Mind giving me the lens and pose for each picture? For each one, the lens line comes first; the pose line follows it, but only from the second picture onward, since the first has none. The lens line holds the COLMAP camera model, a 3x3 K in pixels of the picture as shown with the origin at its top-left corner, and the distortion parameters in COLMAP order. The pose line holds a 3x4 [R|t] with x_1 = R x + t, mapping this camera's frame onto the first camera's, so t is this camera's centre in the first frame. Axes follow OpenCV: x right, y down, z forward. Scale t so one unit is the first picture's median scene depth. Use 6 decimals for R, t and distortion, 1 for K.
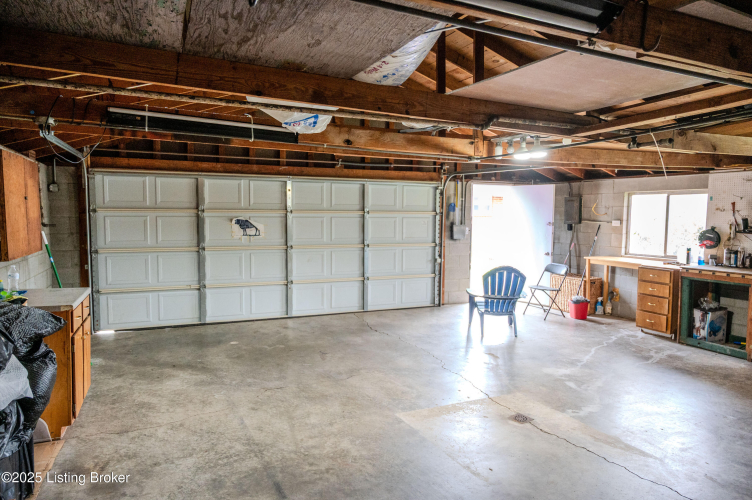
lens RADIAL K [[506.2, 0, 380.8], [0, 506.2, 252.0], [0, 0, 1]] dist [-0.003144, -0.002558]
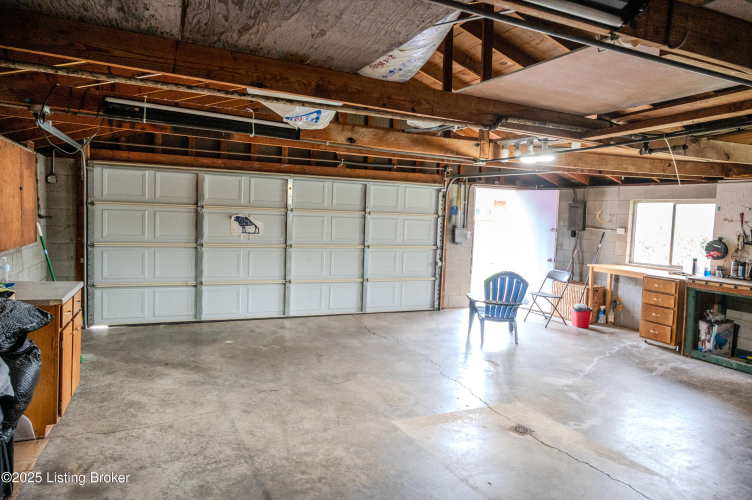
lens RADIAL K [[506.4, 0, 378.7], [0, 506.4, 247.2], [0, 0, 1]] dist [-0.002201, -0.000989]
pose [[0.999589, 0.028328, -0.004491, -0.000948], [-0.028379, 0.999526, -0.011944, -0.000553], [0.004151, 0.012067, 0.999919, 0.022039]]
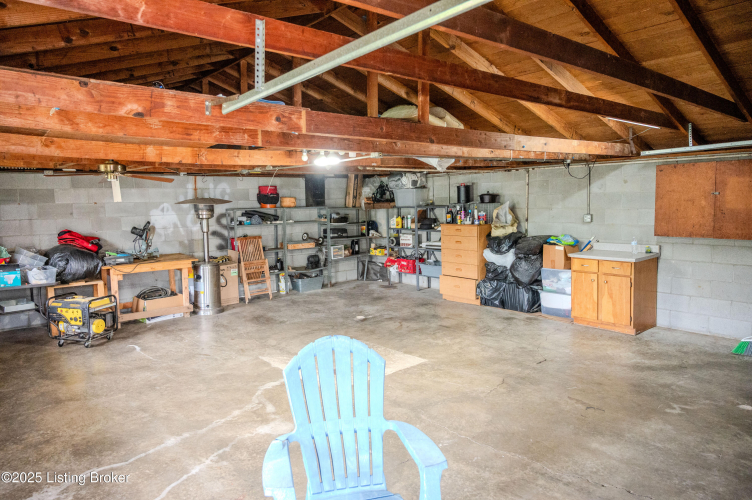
lens RADIAL K [[506.4, 0, 378.7], [0, 506.4, 247.2], [0, 0, 1]] dist [-0.002201, -0.000989]
pose [[-0.963977, 0.033482, -0.263870, 0.419178], [-0.009133, 0.987294, 0.158643, -0.155200], [0.265829, 0.155338, -0.951423, 1.849308]]
